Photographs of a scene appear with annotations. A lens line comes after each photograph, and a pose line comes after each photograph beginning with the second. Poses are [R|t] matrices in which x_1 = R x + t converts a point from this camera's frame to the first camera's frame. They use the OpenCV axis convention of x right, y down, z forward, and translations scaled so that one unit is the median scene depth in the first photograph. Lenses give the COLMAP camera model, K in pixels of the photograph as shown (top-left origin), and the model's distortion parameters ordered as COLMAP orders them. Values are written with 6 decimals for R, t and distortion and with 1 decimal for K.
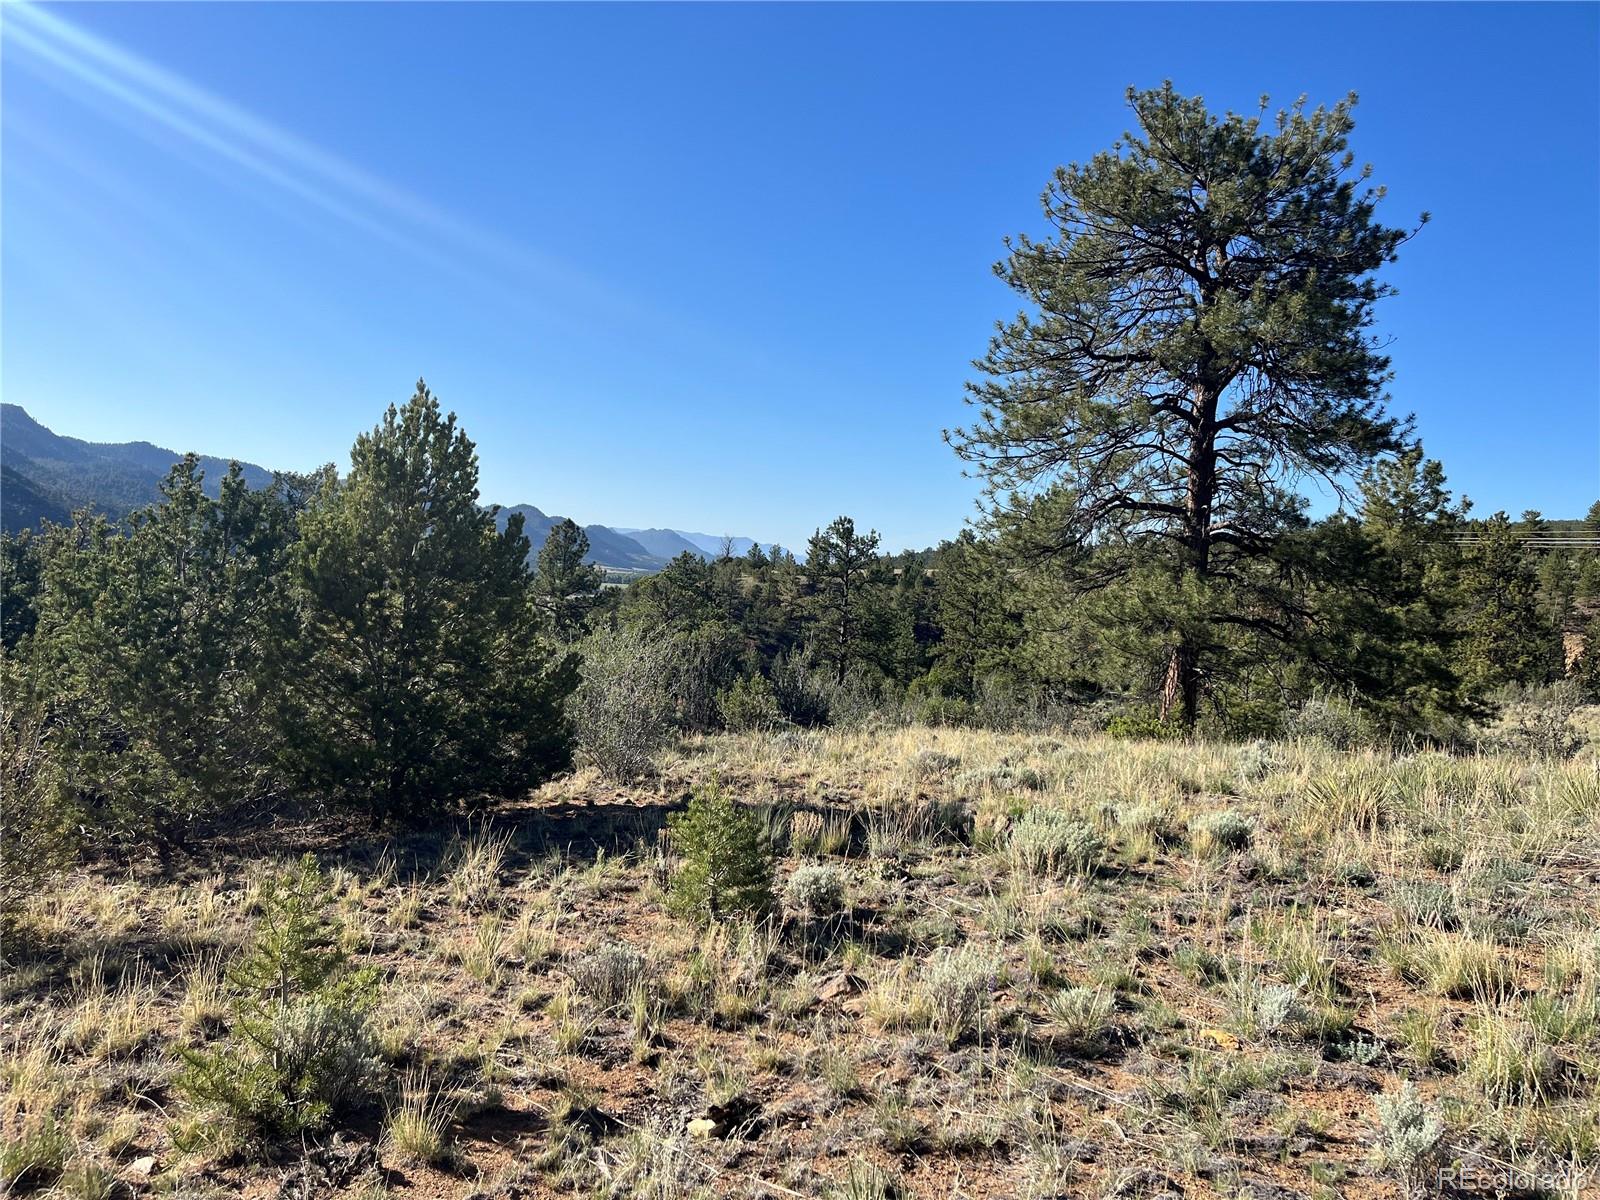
lens RADIAL K [[1198.3, 0, 792.9], [0, 1198.3, 608.2], [0, 0, 1]] dist [0.113292, -0.158963]
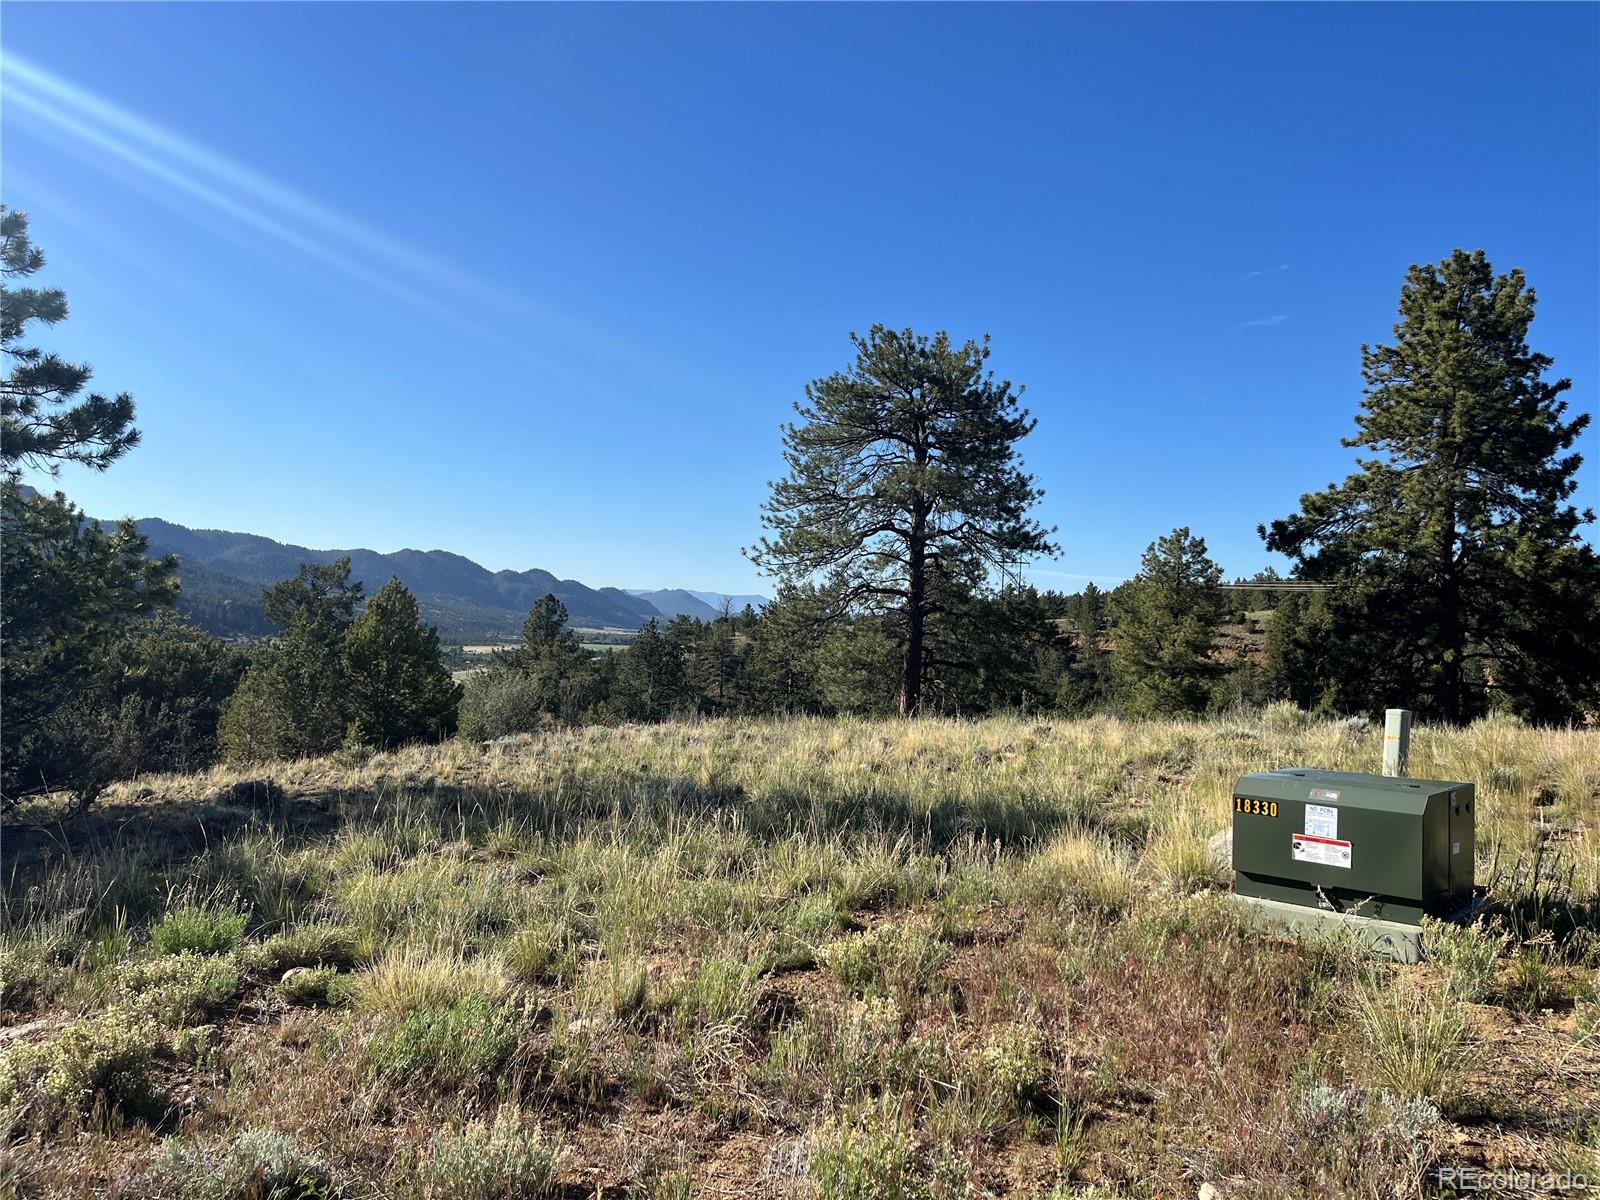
lens RADIAL K [[1198.3, 0, 792.9], [0, 1198.3, 608.2], [0, 0, 1]] dist [0.113292, -0.158963]
pose [[0.999564, -0.027708, -0.010198, 0.195934], [0.027196, 0.998508, -0.047354, 0.007225], [0.011495, 0.047056, 0.998826, -0.536663]]
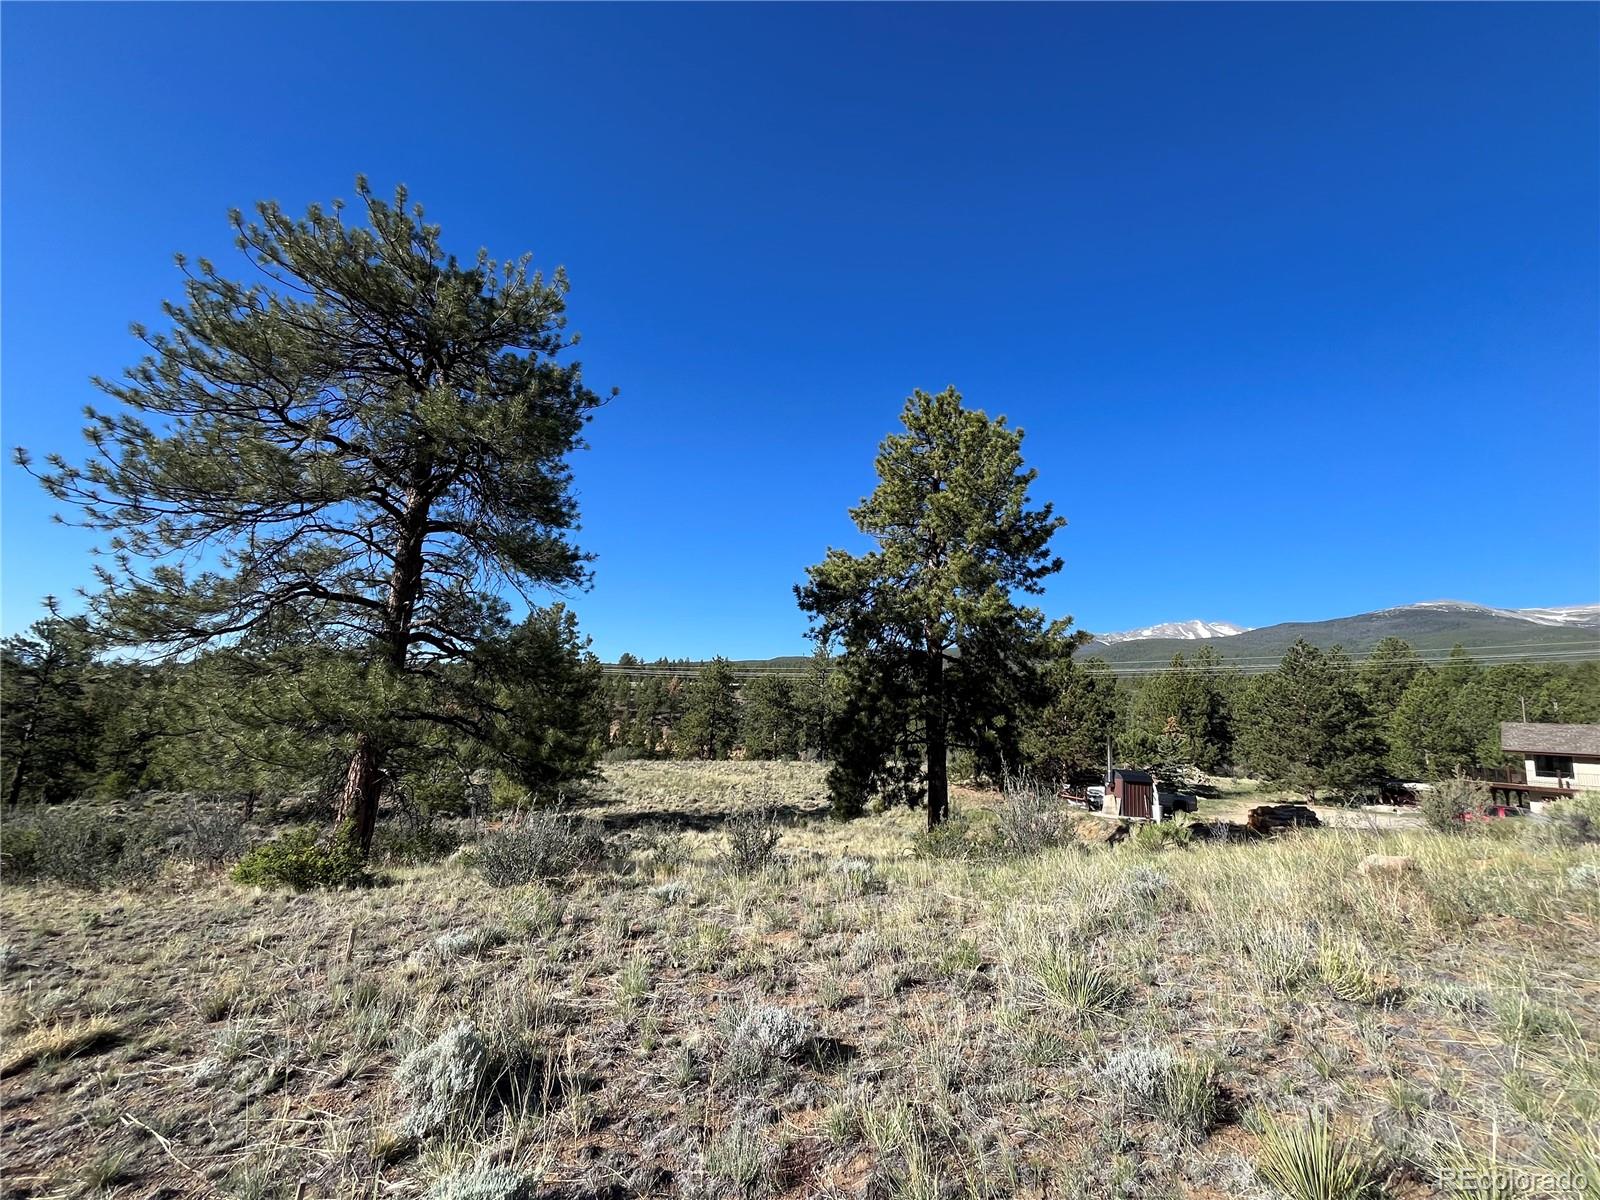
lens RADIAL K [[675.8, 0, 800.0], [0, 675.8, 600.0], [0, 0, 1]] dist [-0.001943, -0.000733]
pose [[0.664146, 0.117877, 0.738252, 0.142221], [-0.001477, 0.987696, -0.156378, 0.000638], [-0.747602, 0.102767, 0.656148, 0.388192]]
